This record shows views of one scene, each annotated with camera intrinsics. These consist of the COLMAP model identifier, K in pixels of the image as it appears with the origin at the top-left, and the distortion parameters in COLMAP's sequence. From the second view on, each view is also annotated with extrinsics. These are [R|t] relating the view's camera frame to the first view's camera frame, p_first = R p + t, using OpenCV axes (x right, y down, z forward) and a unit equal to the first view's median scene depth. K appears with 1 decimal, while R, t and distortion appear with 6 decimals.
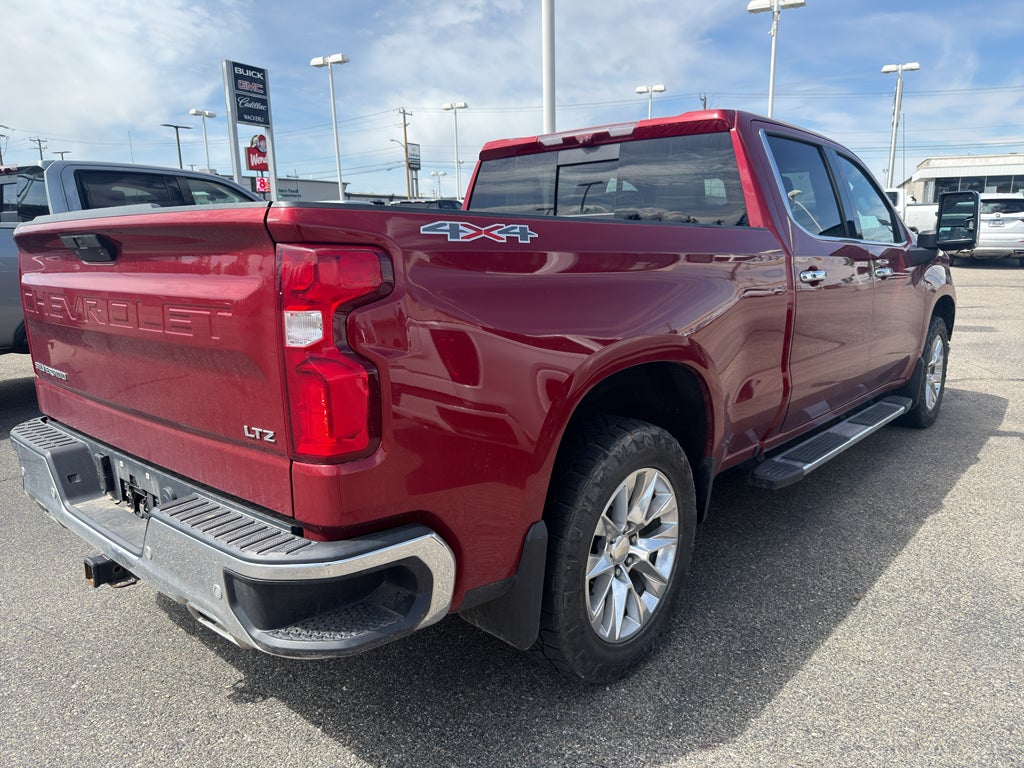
lens RADIAL K [[728.8, 0, 512.0], [0, 728.8, 384.0], [0, 0, 1]] dist [0.195215, -0.353176]
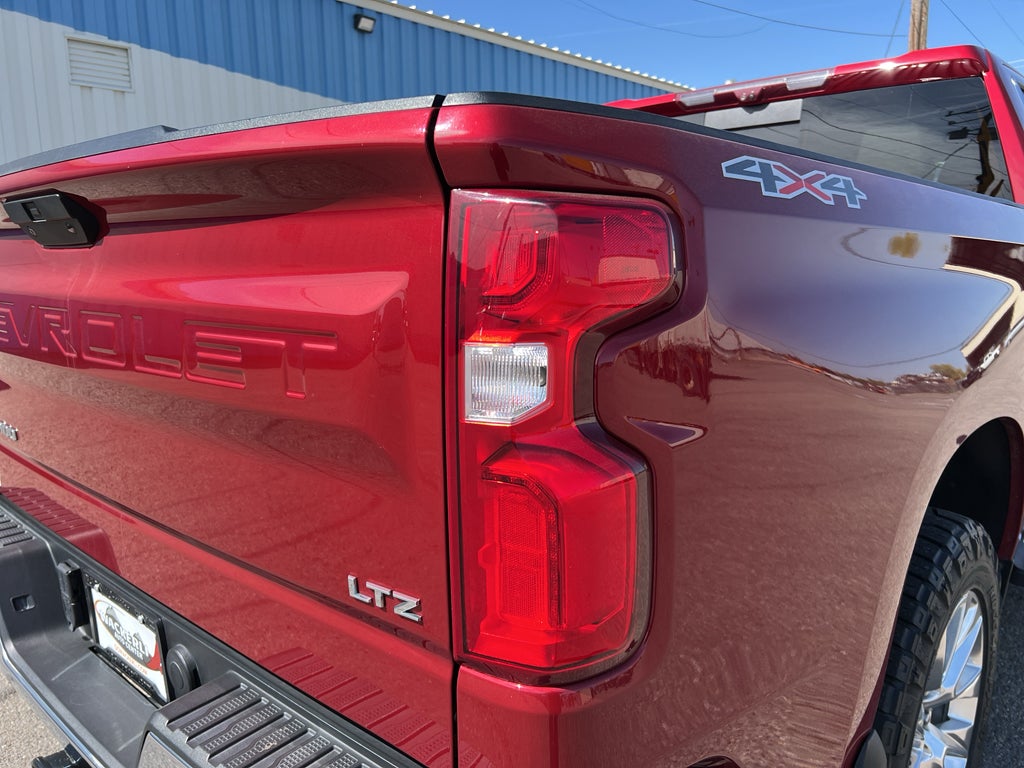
lens RADIAL K [[768.1, 0, 512.0], [0, 768.1, 384.0], [0, 0, 1]] dist [0.086729, -0.111953]
pose [[0.999944, 0.007378, -0.007534, -0.259008], [-0.007554, 0.999693, -0.023581, -0.059301], [0.007357, 0.023637, 0.999694, 0.510559]]
